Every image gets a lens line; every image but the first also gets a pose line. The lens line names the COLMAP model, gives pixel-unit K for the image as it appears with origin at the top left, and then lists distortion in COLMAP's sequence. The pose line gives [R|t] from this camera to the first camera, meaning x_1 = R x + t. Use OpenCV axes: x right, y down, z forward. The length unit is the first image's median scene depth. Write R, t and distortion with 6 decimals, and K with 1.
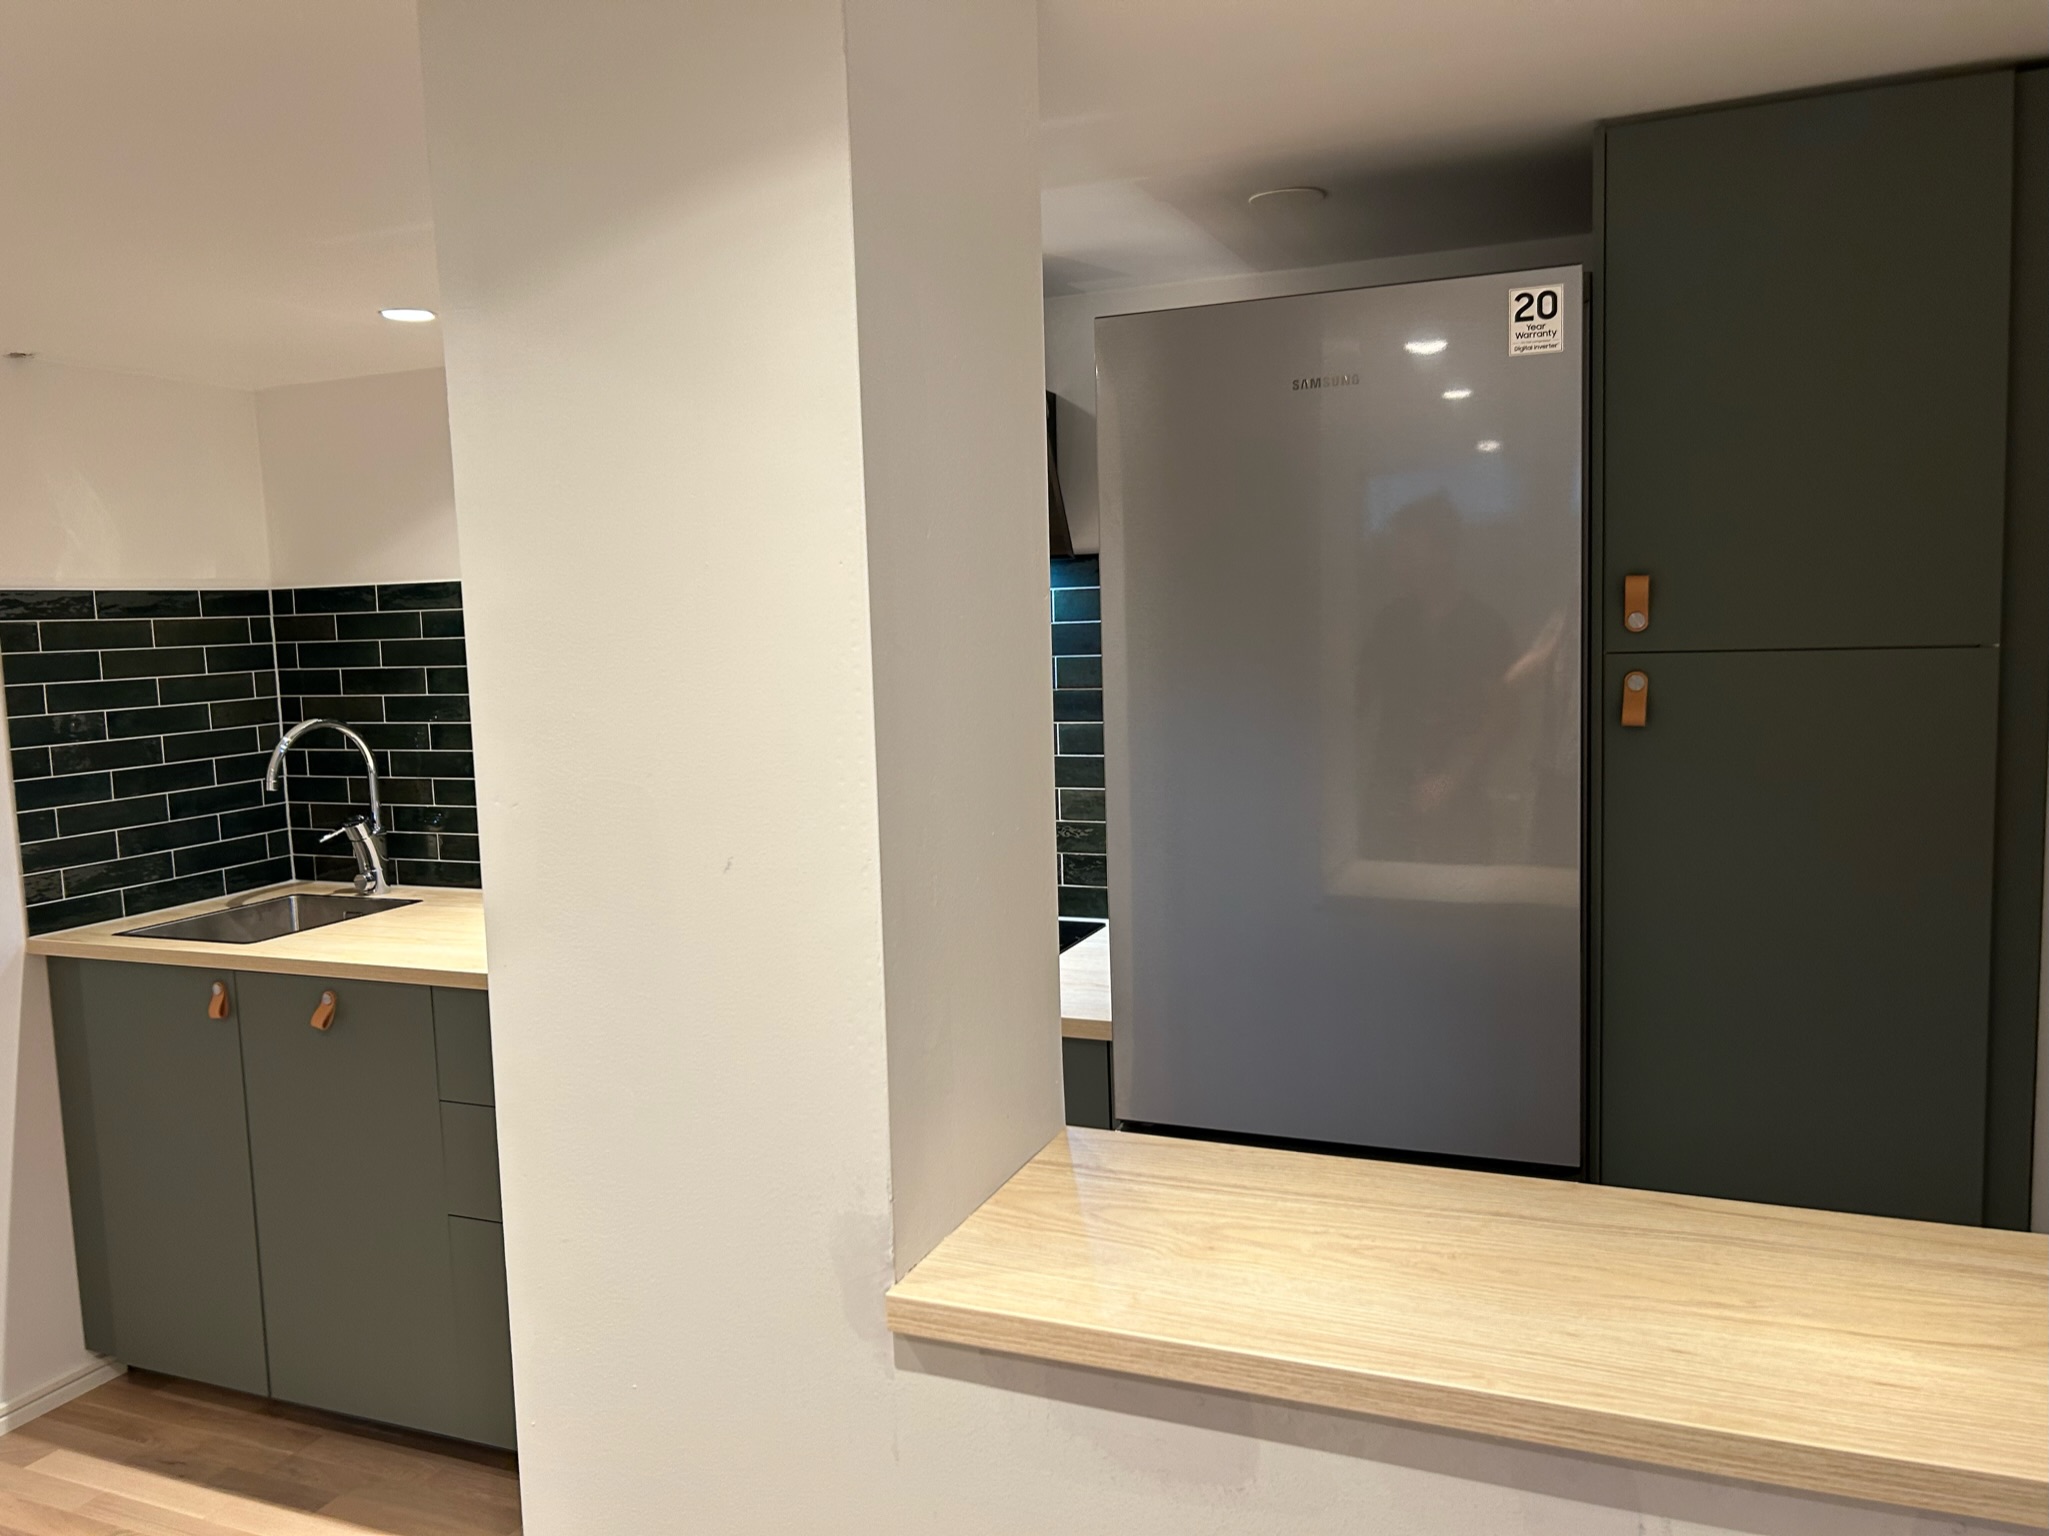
lens RADIAL K [[1534.3, 0, 1011.5], [0, 1534.3, 774.0], [0, 0, 1]] dist [0.043232, -0.050455]
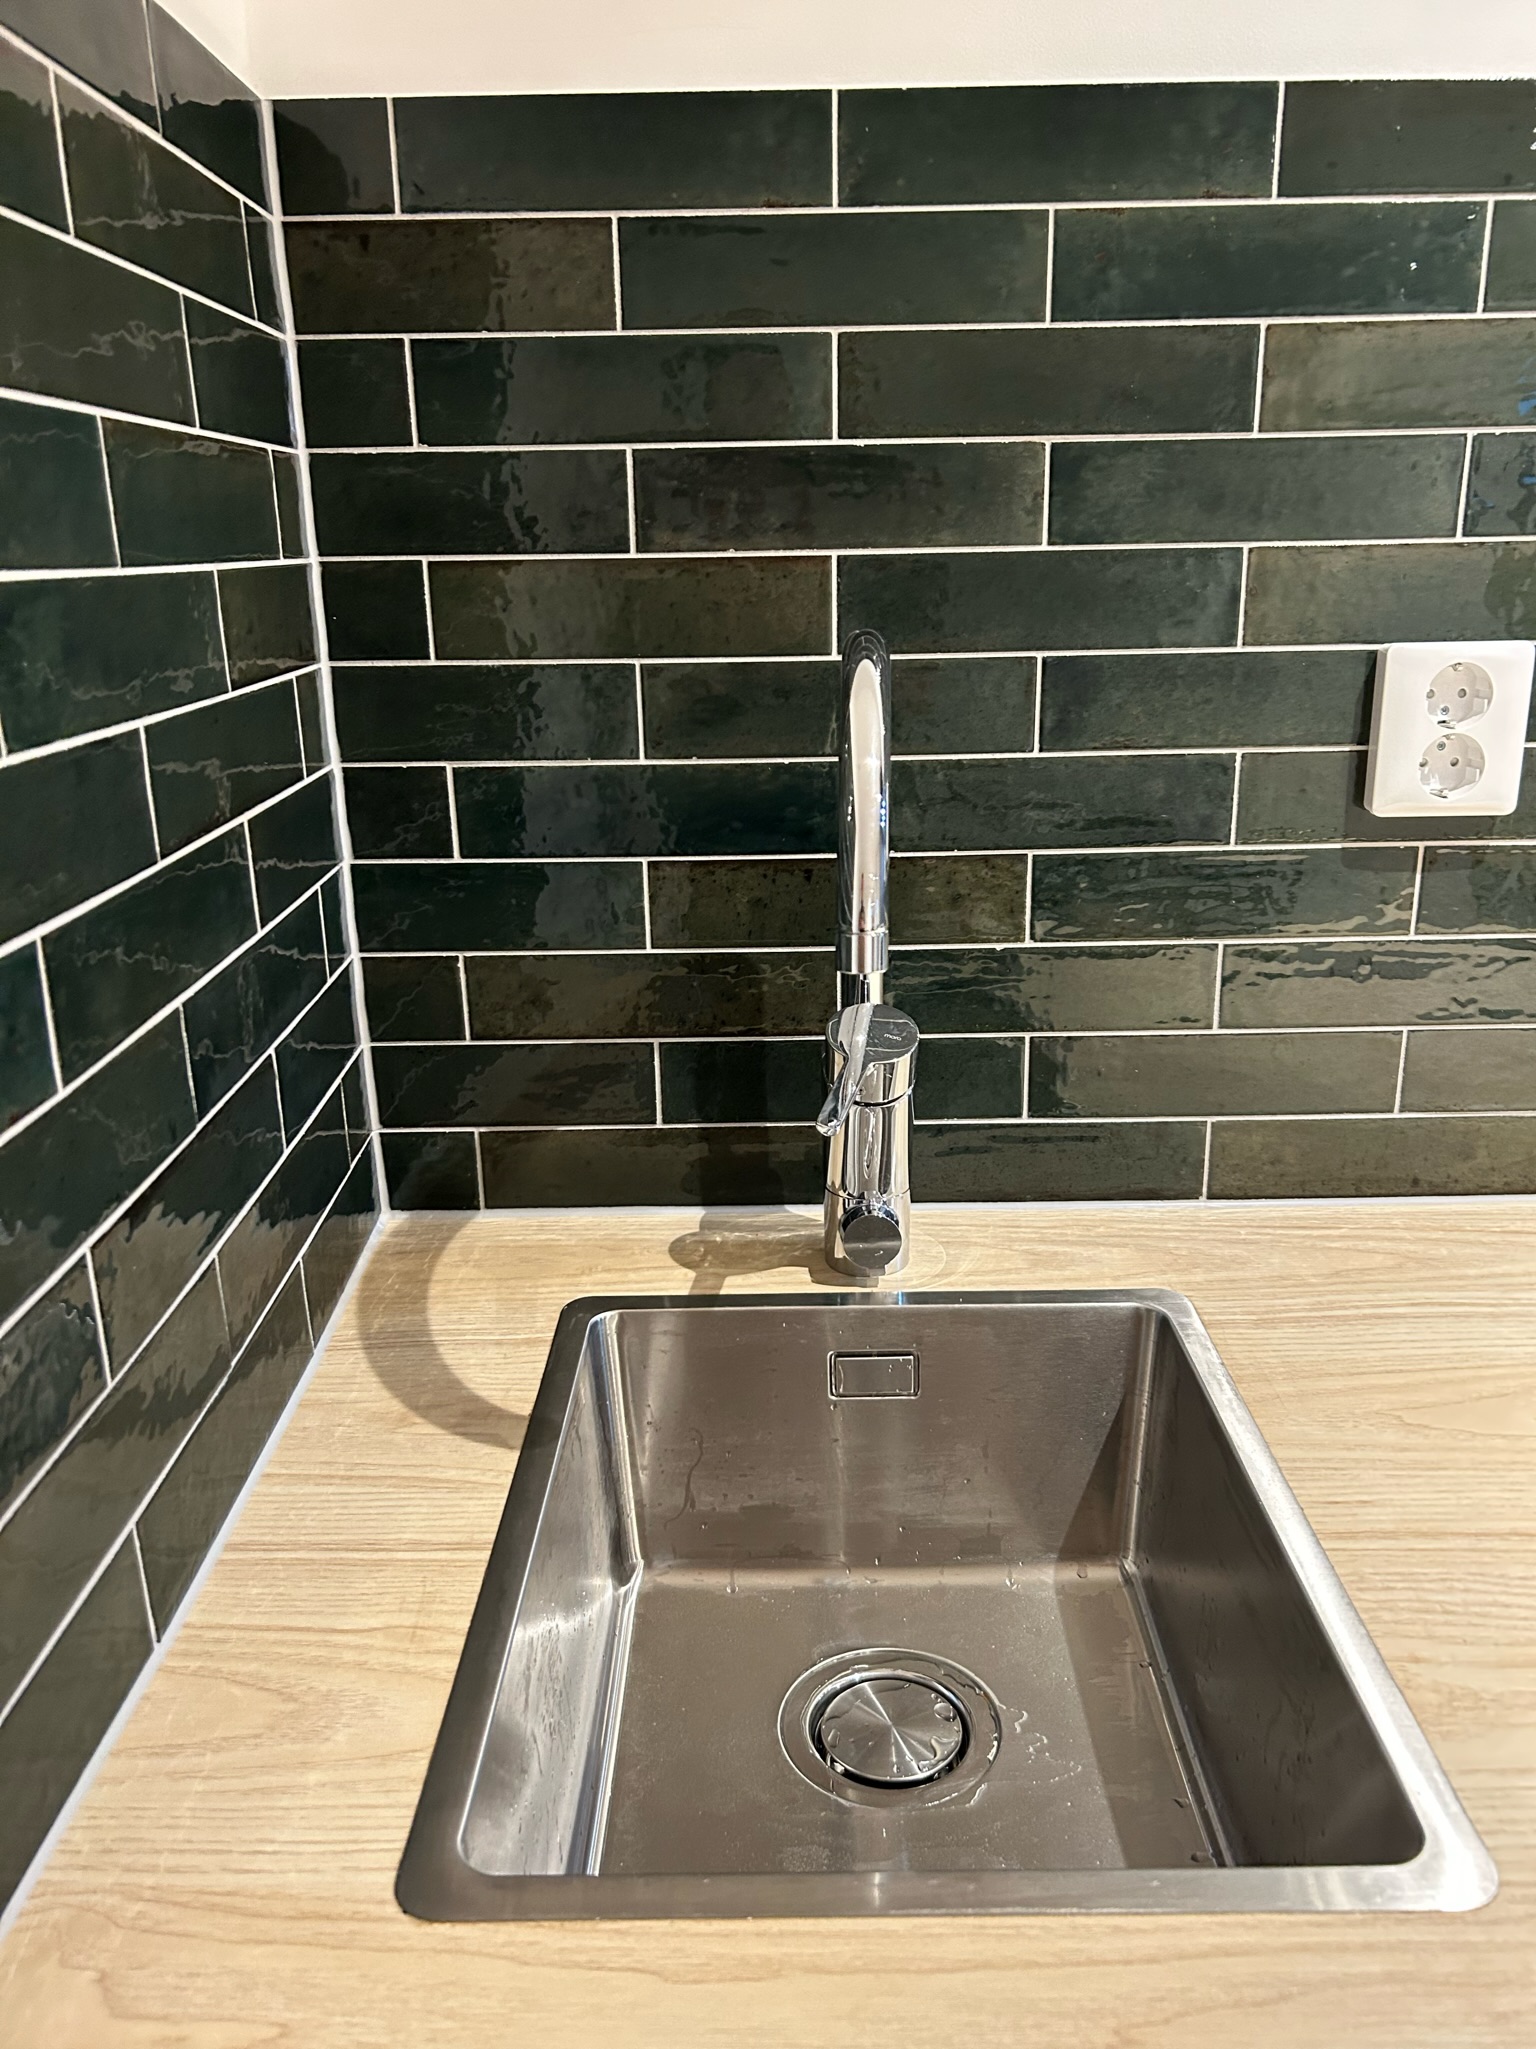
lens RADIAL K [[1534.3, 0, 764.4], [0, 1534.3, 1021.4], [0, 0, 1]] dist [0.043232, -0.050455]
pose [[0.919627, -0.102420, 0.379205, -0.578353], [0.028466, 0.980246, 0.195722, -0.025651], [-0.391760, -0.169197, 0.904376, 0.816708]]
